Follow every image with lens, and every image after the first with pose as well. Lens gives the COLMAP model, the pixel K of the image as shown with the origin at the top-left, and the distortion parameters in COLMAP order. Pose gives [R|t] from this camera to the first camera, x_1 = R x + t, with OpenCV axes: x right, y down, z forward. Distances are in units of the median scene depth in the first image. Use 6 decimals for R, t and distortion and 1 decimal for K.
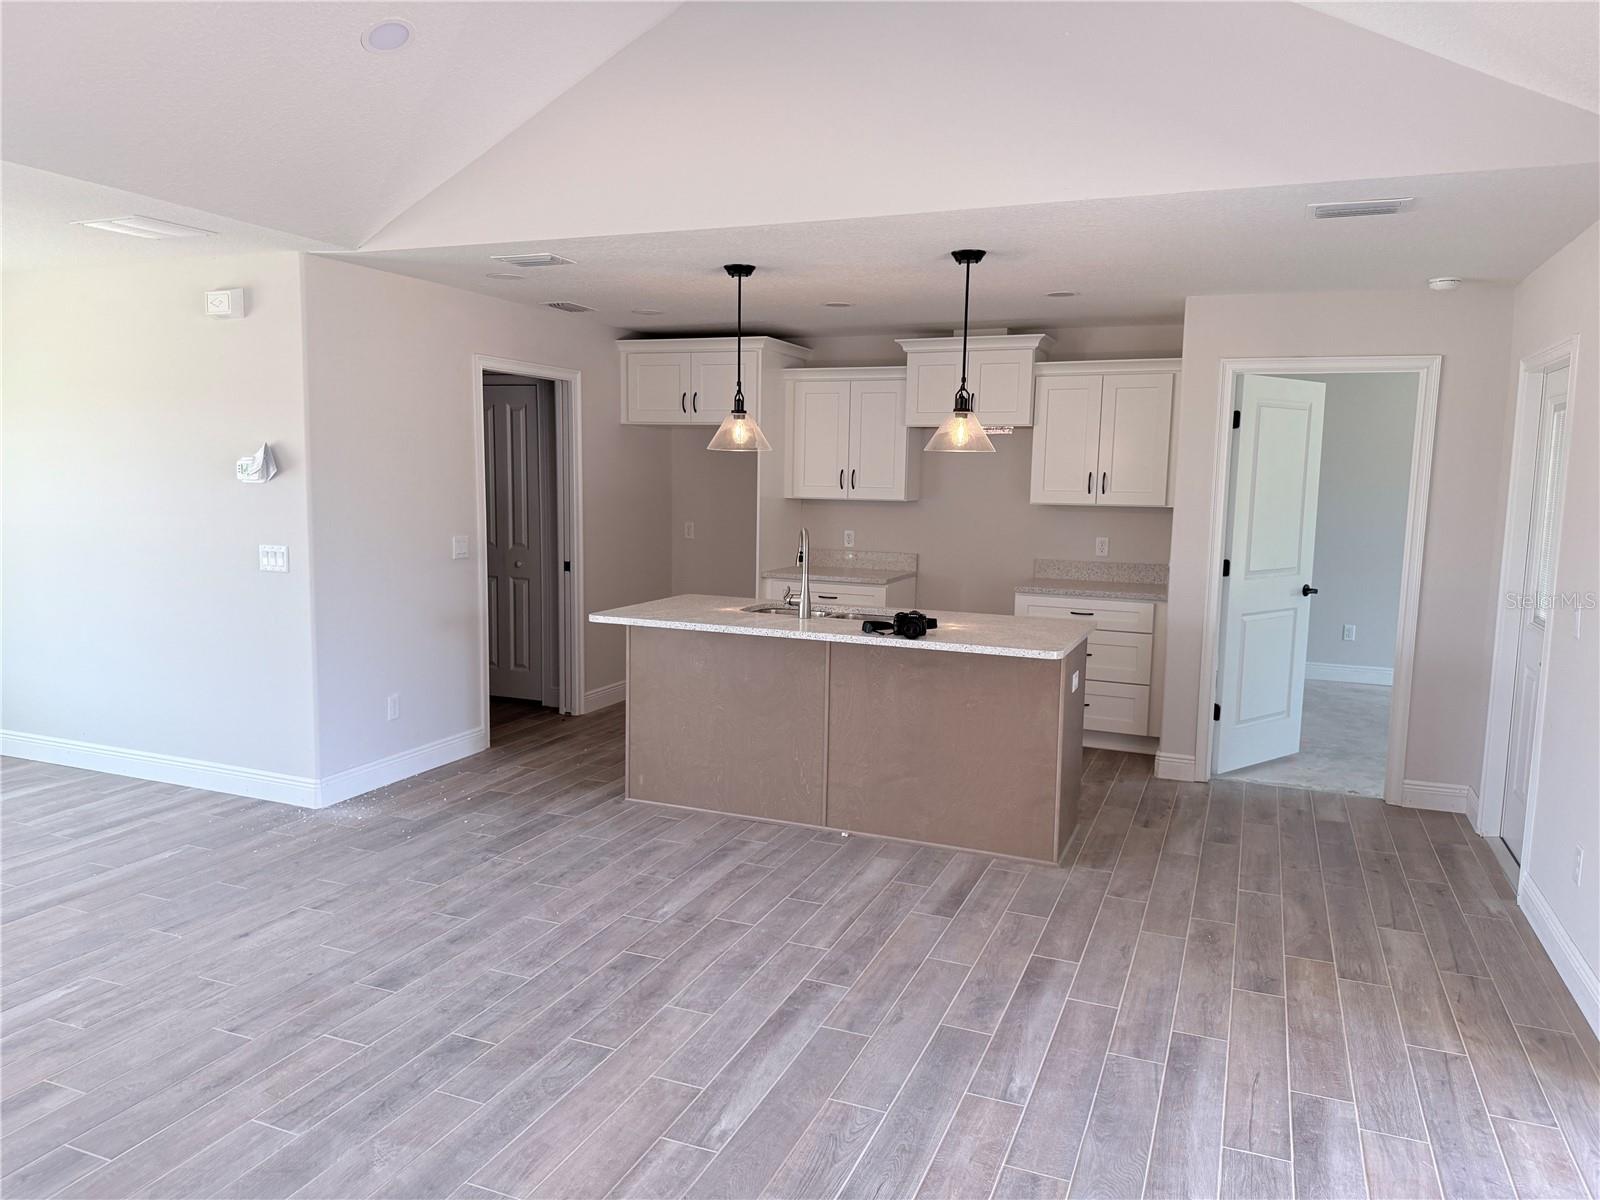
lens RADIAL K [[1122.9, 0, 800.7], [0, 1122.9, 604.4], [0, 0, 1]] dist [0.059750, -0.079835]
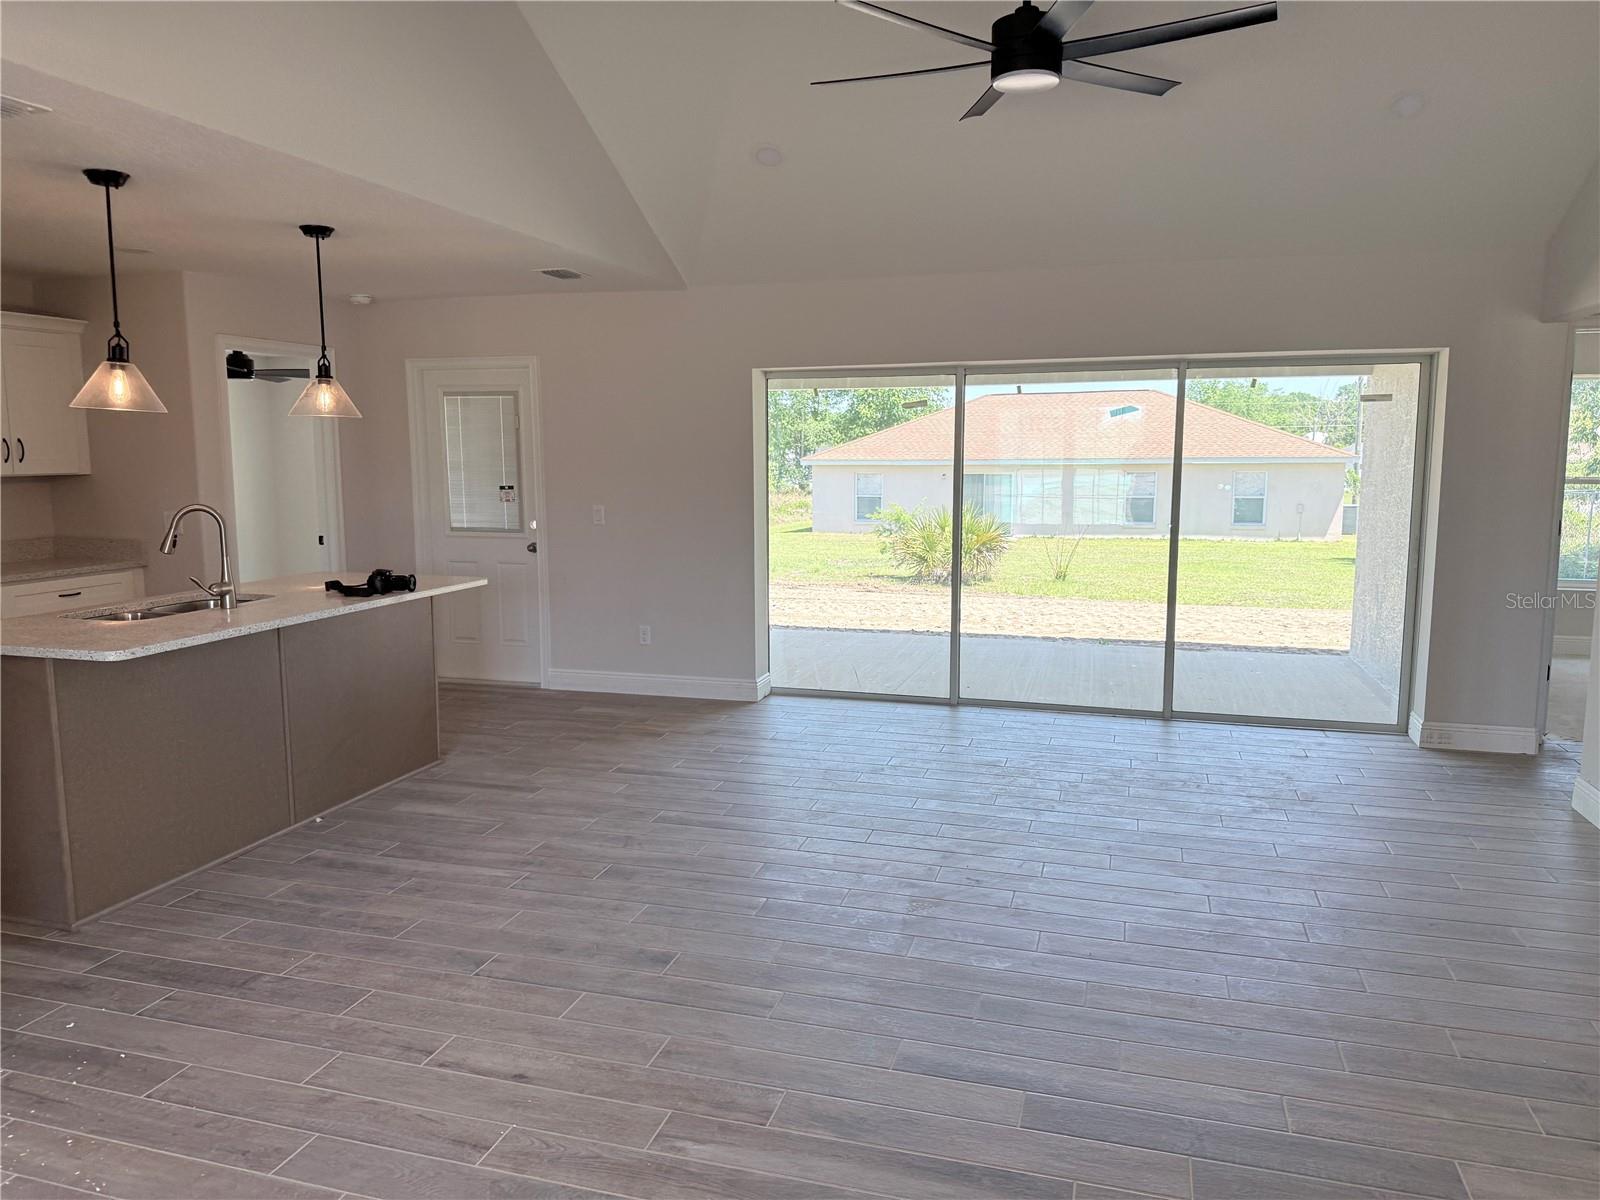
lens RADIAL K [[1122.9, 0, 786.1], [0, 1122.9, 597.5], [0, 0, 1]] dist [0.059750, -0.079835]
pose [[-0.087368, -0.149347, 0.984917, -0.919604], [0.122011, 0.979650, 0.159371, -0.084792], [-0.988676, 0.134094, -0.067368, 0.649132]]
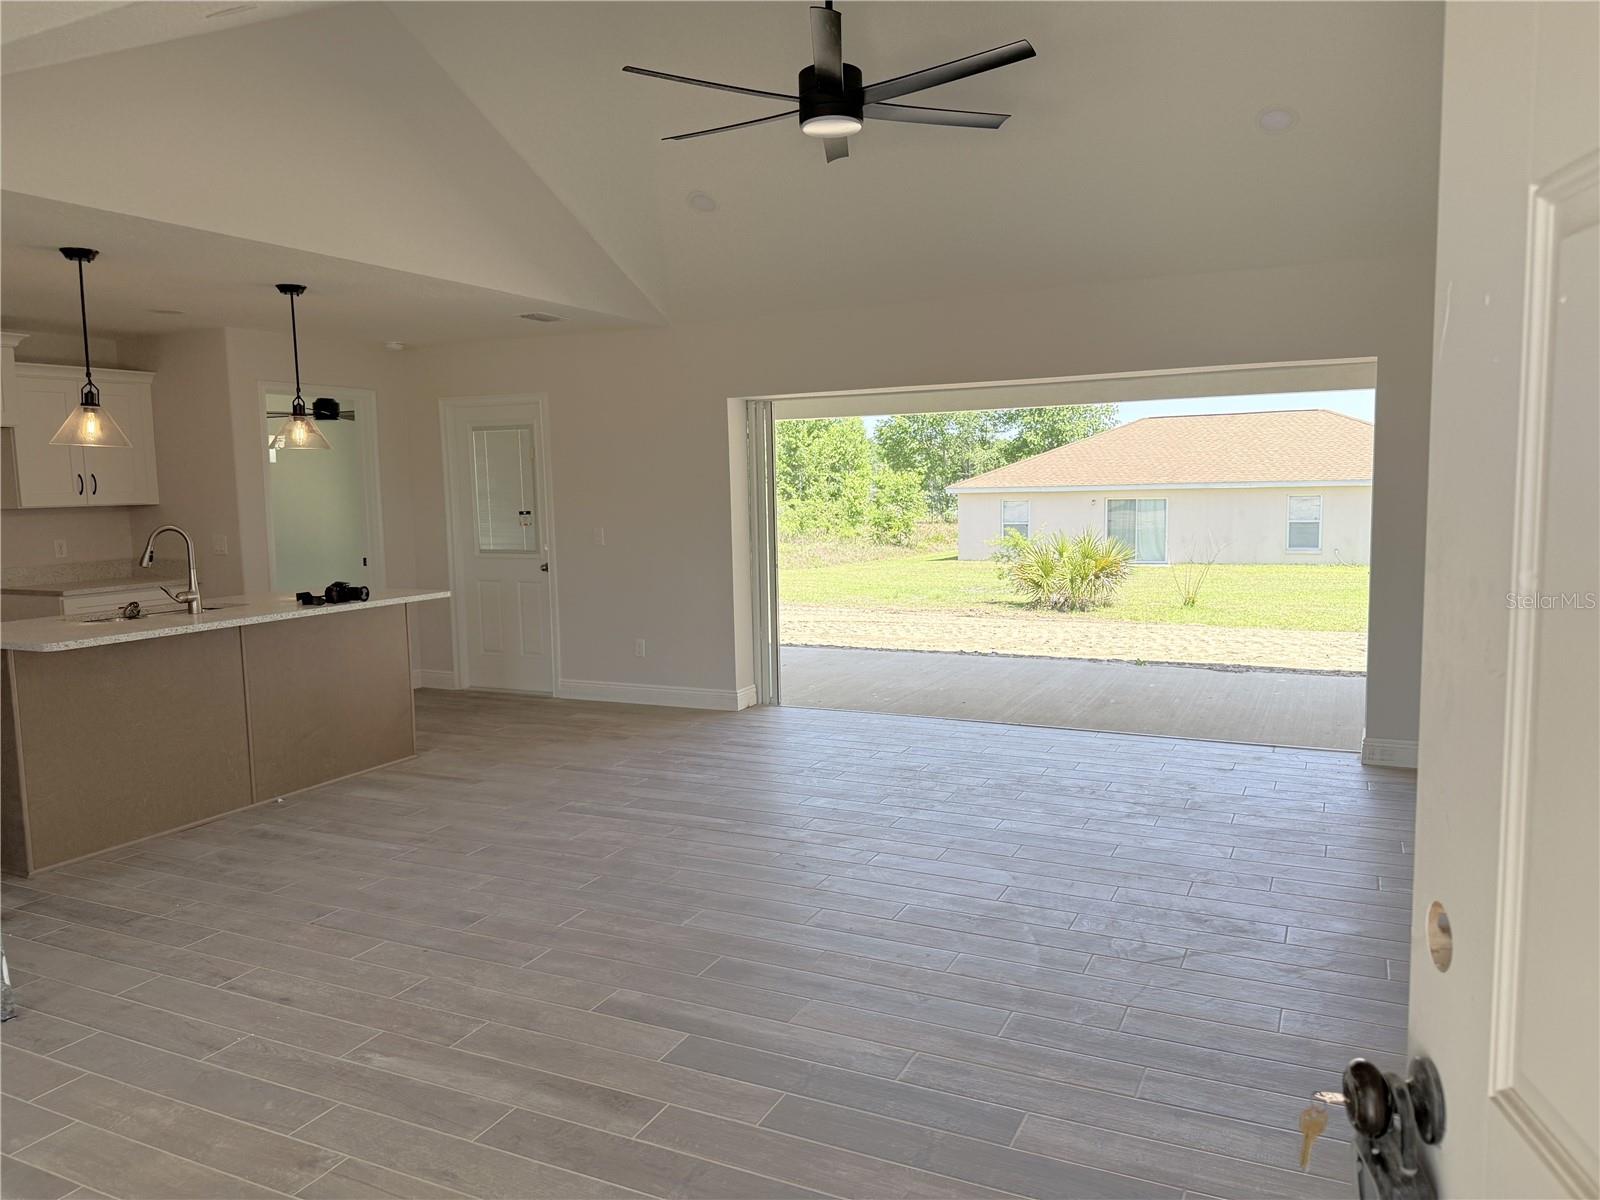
lens RADIAL K [[1122.9, 0, 796.4], [0, 1122.9, 601.9], [0, 0, 1]] dist [0.059750, -0.079835]
pose [[0.066284, -0.125909, 0.989825, -0.997470], [0.141990, 0.983101, 0.115545, -0.040146], [-0.987646, 0.132886, 0.083042, 0.388426]]
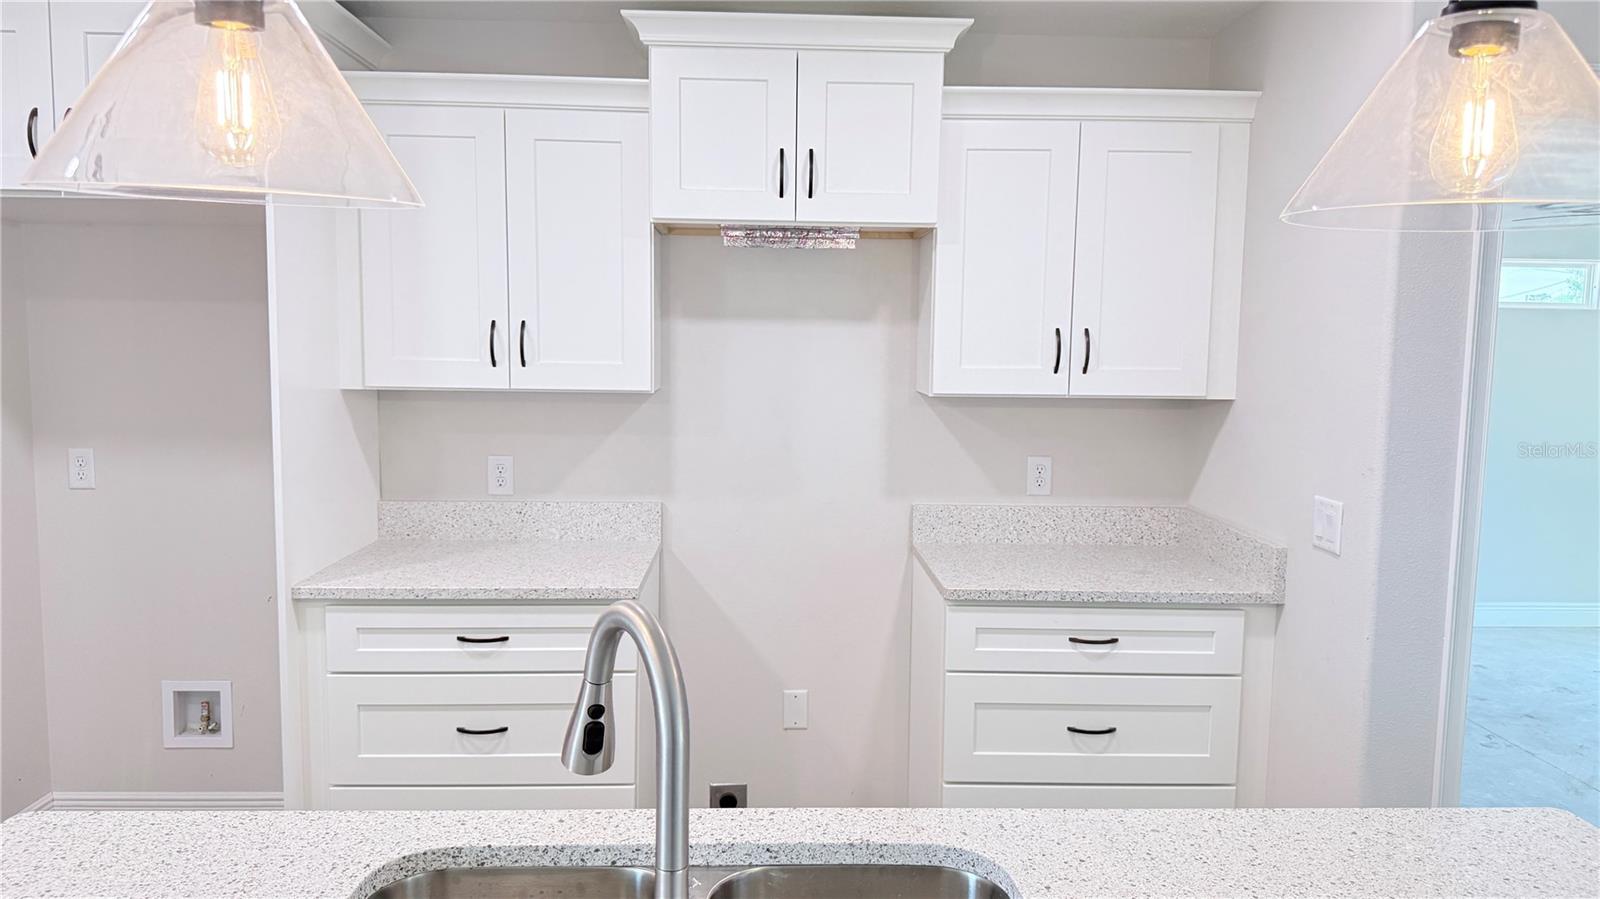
lens RADIAL K [[1122.9, 0, 807.9], [0, 1122.9, 448.2], [0, 0, 1]] dist [0.012576, -0.008661]
pose [[0.907488, -0.046228, 0.417526, -0.049285], [0.051272, 0.998684, -0.000864, -0.097412], [-0.416937, 0.022192, 0.908664, 0.838016]]
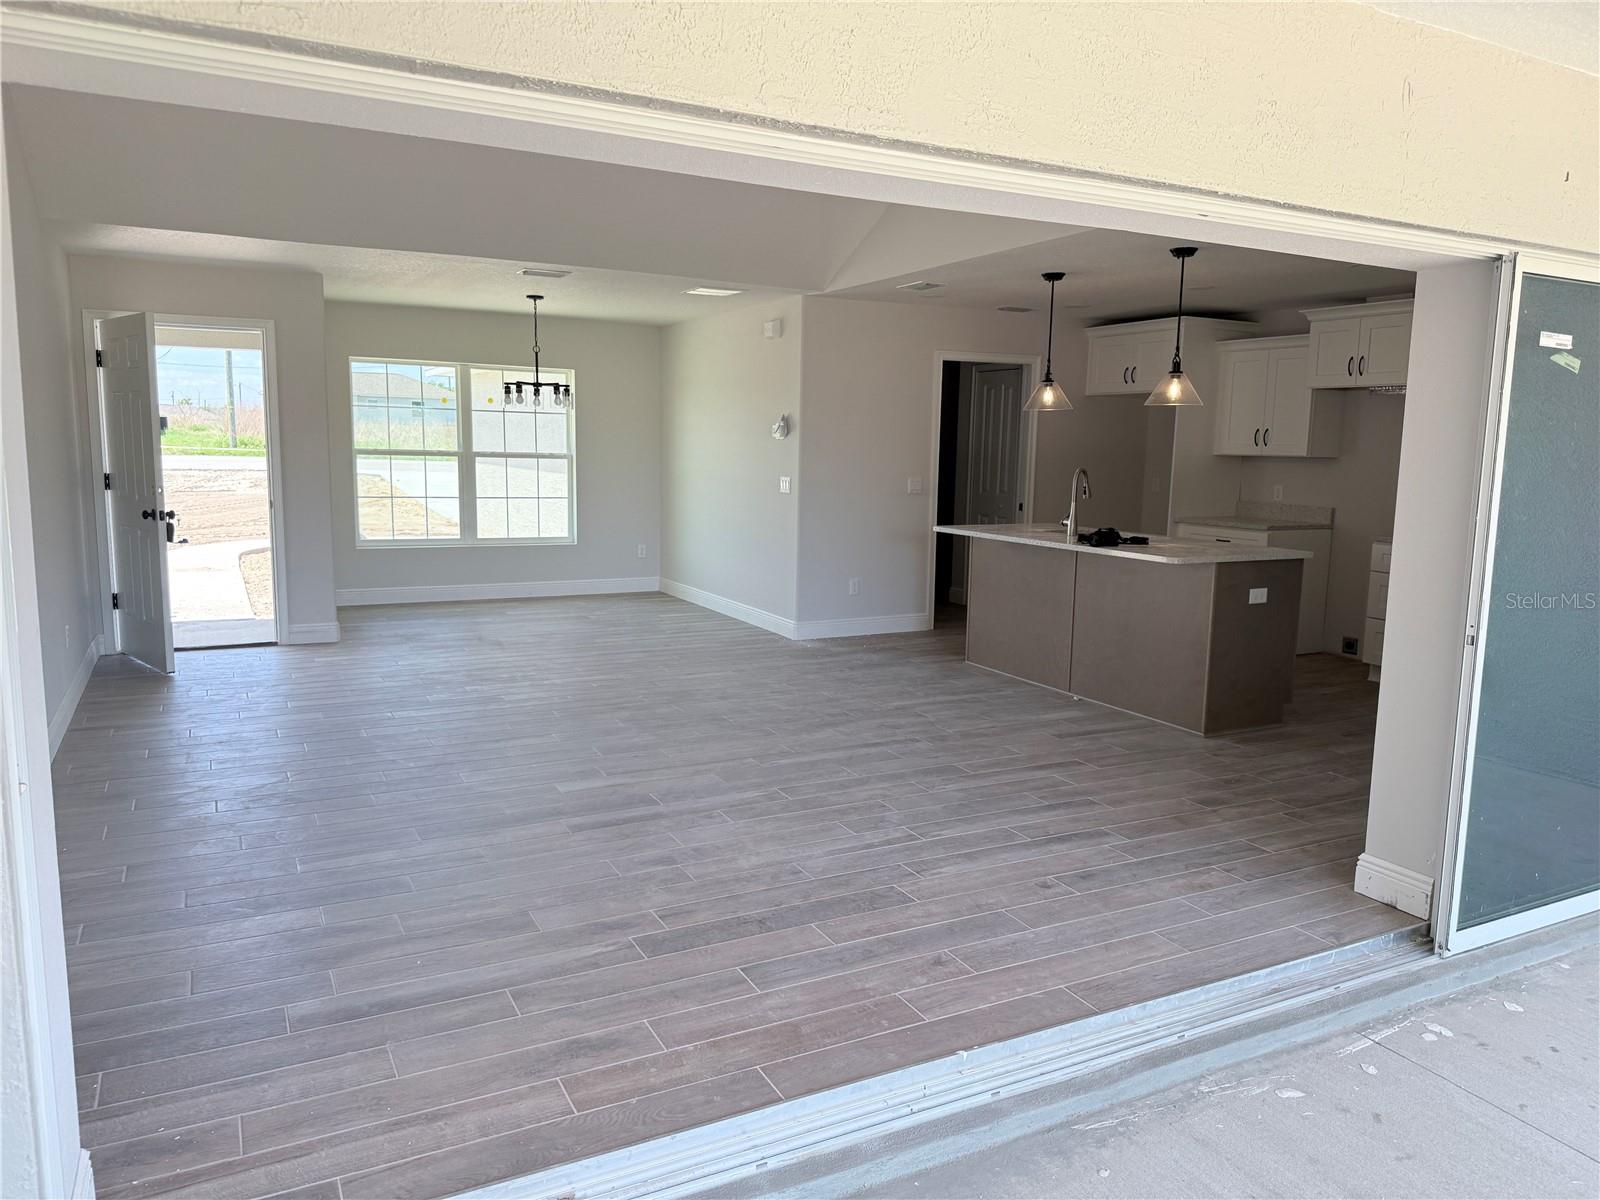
lens RADIAL K [[1122.9, 0, 803.3], [0, 1122.9, 600.1], [0, 0, 1]] dist [0.059750, -0.079835]
pose [[0.763802, 0.087119, -0.639544, 0.634934], [-0.083337, 0.995866, 0.036129, 0.069049], [0.640048, 0.025702, 0.767905, -0.230984]]
